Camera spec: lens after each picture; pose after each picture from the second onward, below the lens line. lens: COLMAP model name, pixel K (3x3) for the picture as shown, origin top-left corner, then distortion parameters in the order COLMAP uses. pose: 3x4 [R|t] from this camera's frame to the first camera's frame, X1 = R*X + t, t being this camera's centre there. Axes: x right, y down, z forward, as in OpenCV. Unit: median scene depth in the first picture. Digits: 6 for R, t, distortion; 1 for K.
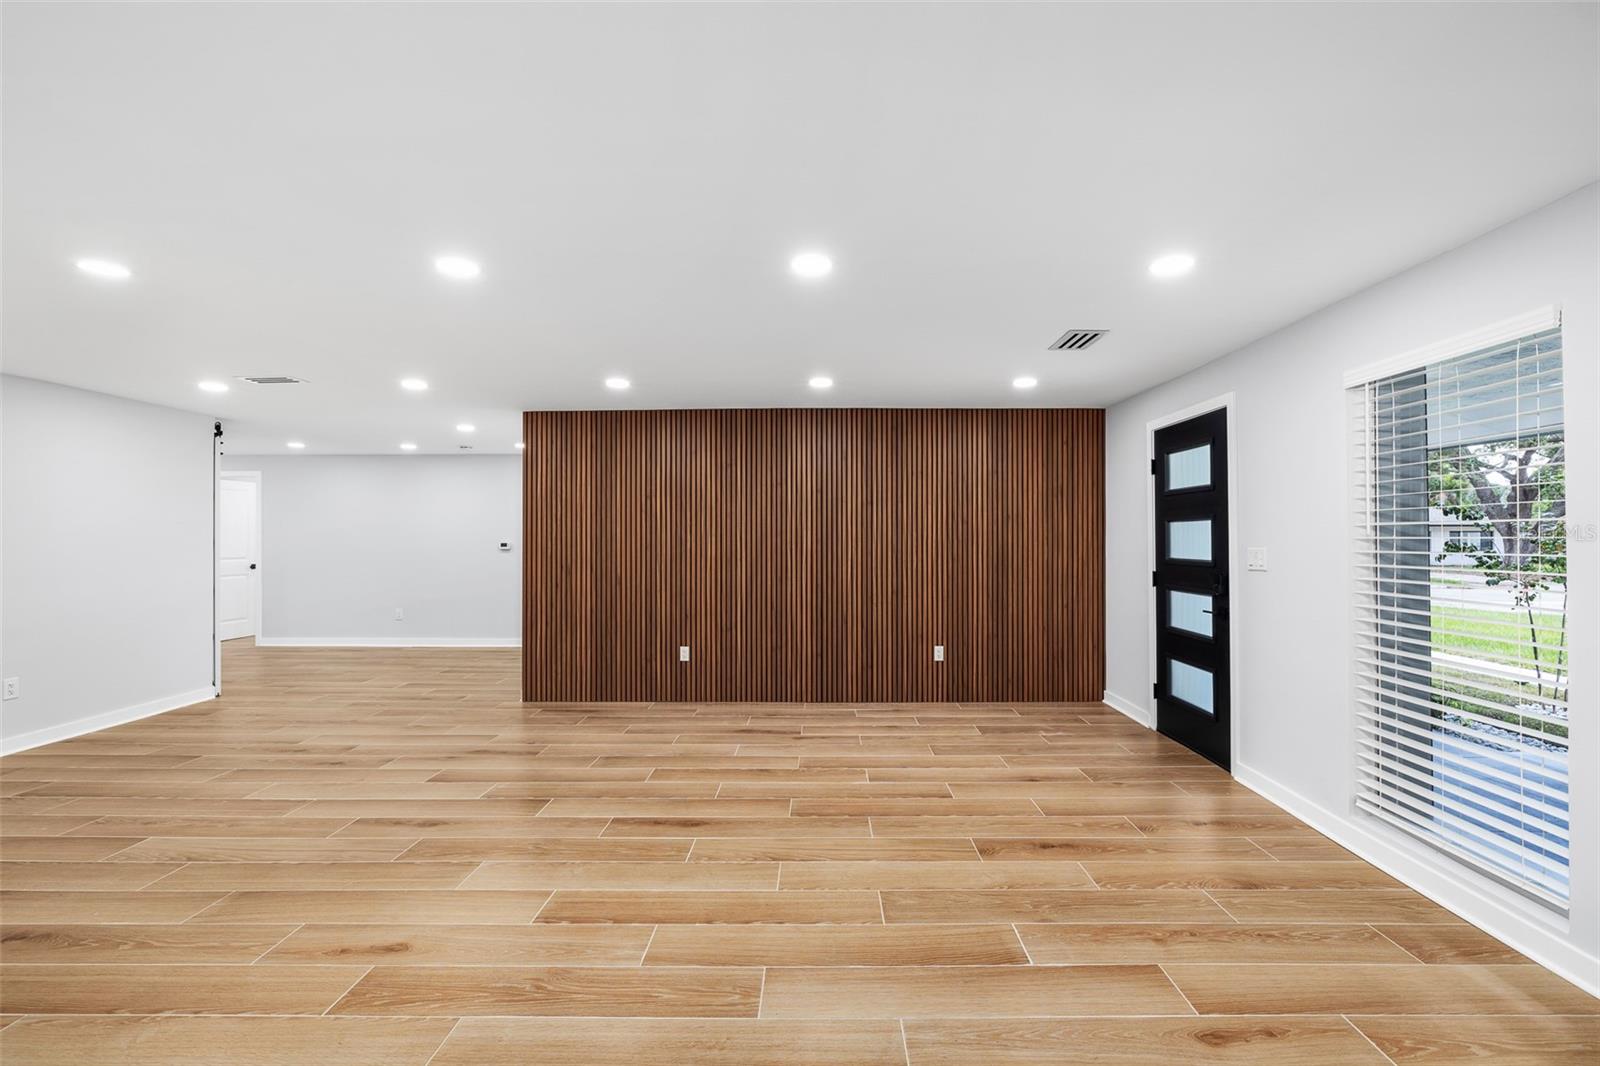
lens RADIAL K [[708.8, 0, 816.9], [0, 708.8, 535.7], [0, 0, 1]] dist [-0.007627, 0.001958]
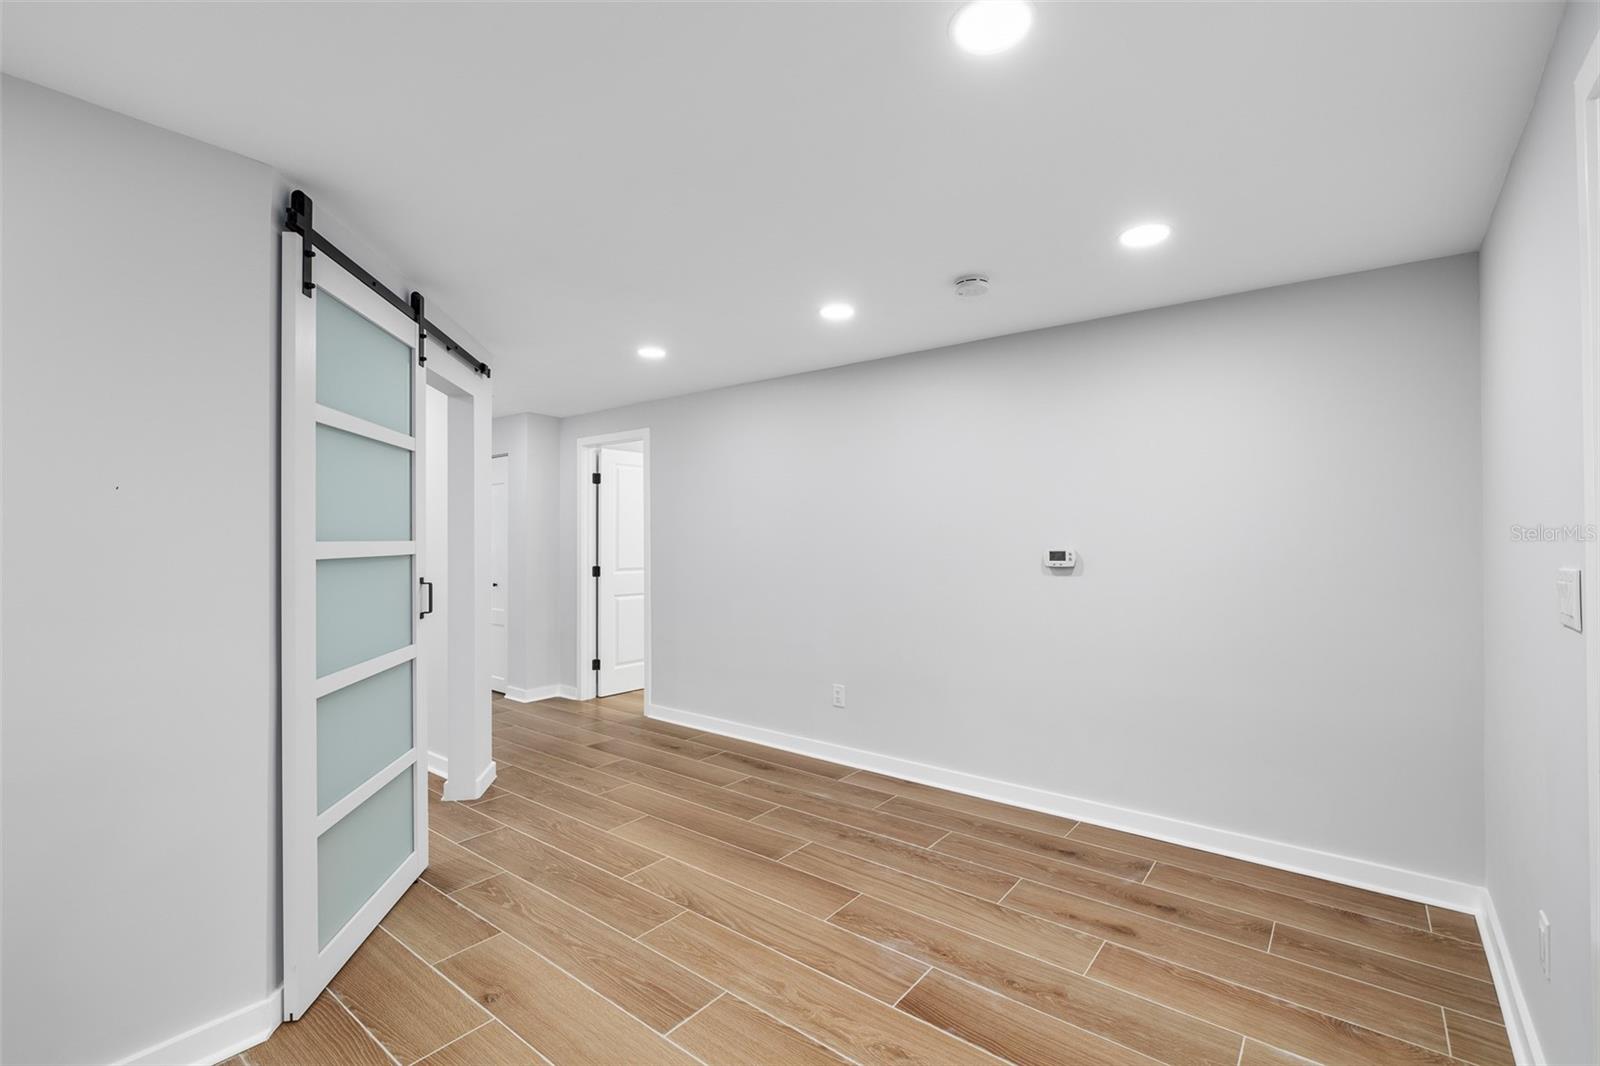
lens RADIAL K [[708.8, 0, 811.3], [0, 708.8, 530.5], [0, 0, 1]] dist [-0.007627, 0.001958]
pose [[0.797436, -0.006893, -0.603364, -0.592873], [0.002398, 0.999963, -0.008255, 0.002878], [0.603399, 0.005136, 0.797423, 1.137904]]
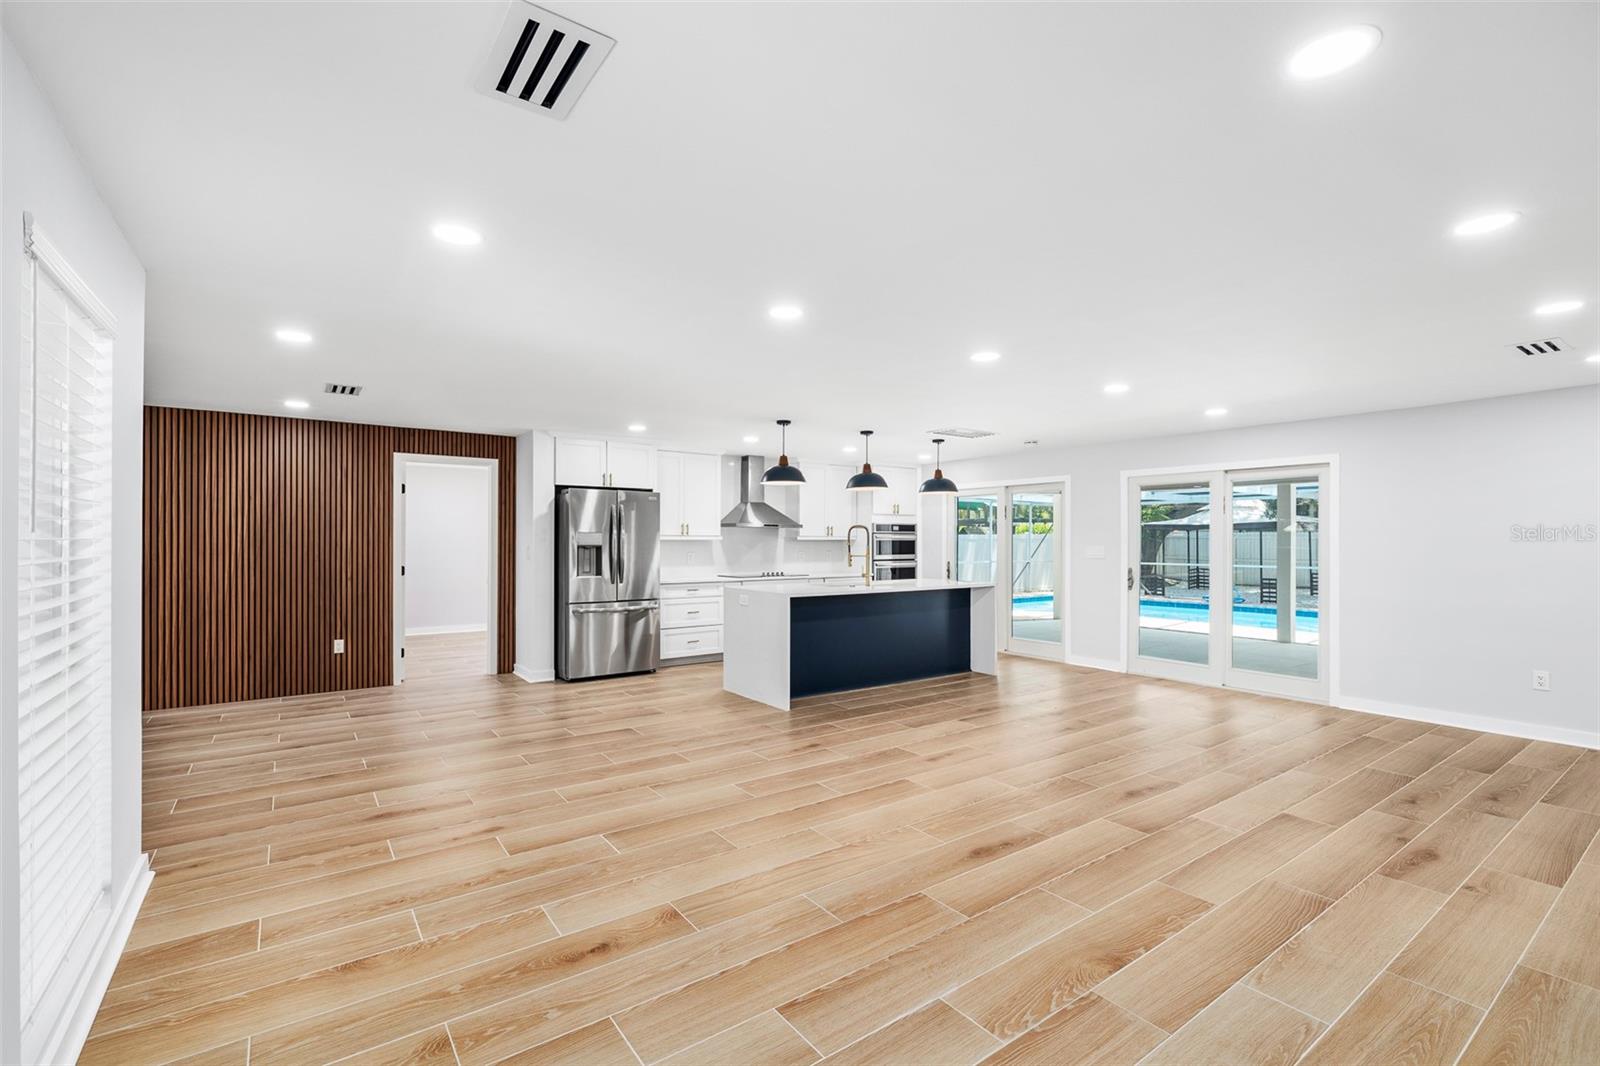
lens RADIAL K [[708.8, 0, 792.8], [0, 708.8, 539.3], [0, 0, 1]] dist [-0.007627, 0.001958]
pose [[-0.810440, -0.001833, -0.585818, 0.403209], [-0.000333, 0.999996, -0.002668, 0.004227], [0.585821, -0.001967, -0.810438, 1.161594]]
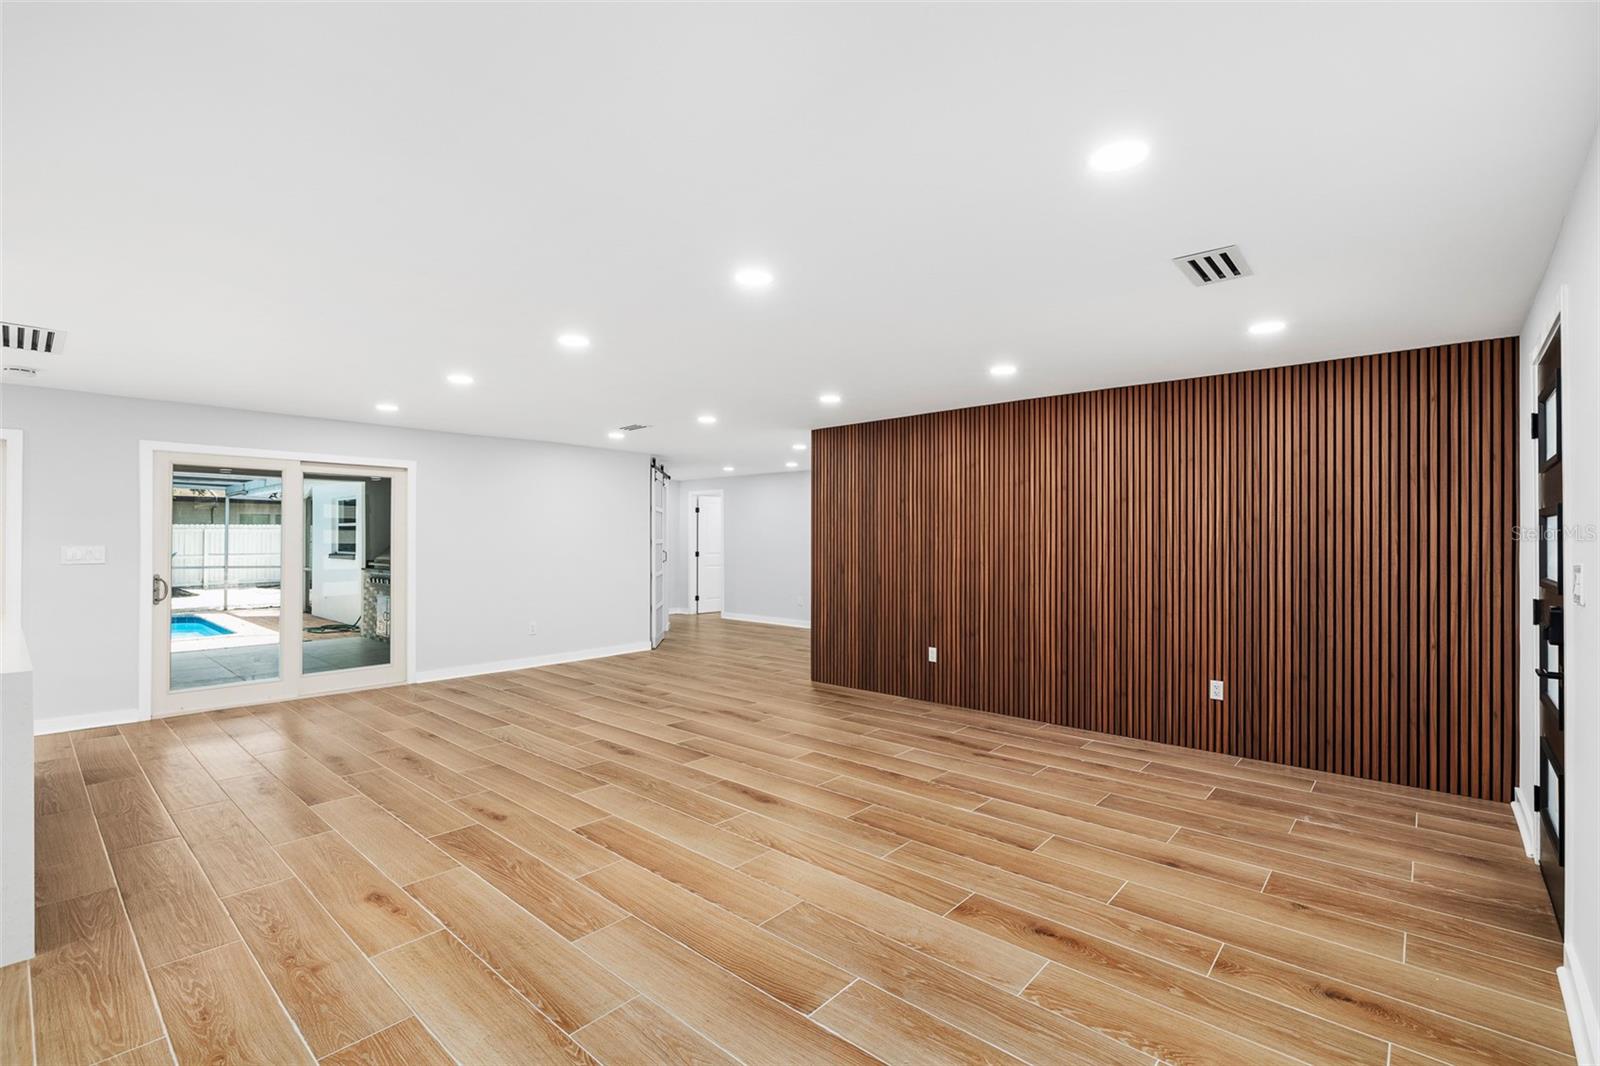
lens RADIAL K [[708.8, 0, 811.7], [0, 708.8, 534.7], [0, 0, 1]] dist [-0.007627, 0.001958]
pose [[0.756337, -0.000513, -0.654182, 0.432871], [-0.002302, 0.999991, -0.003445, -0.000195], [0.654179, 0.004111, 0.756329, 0.156763]]
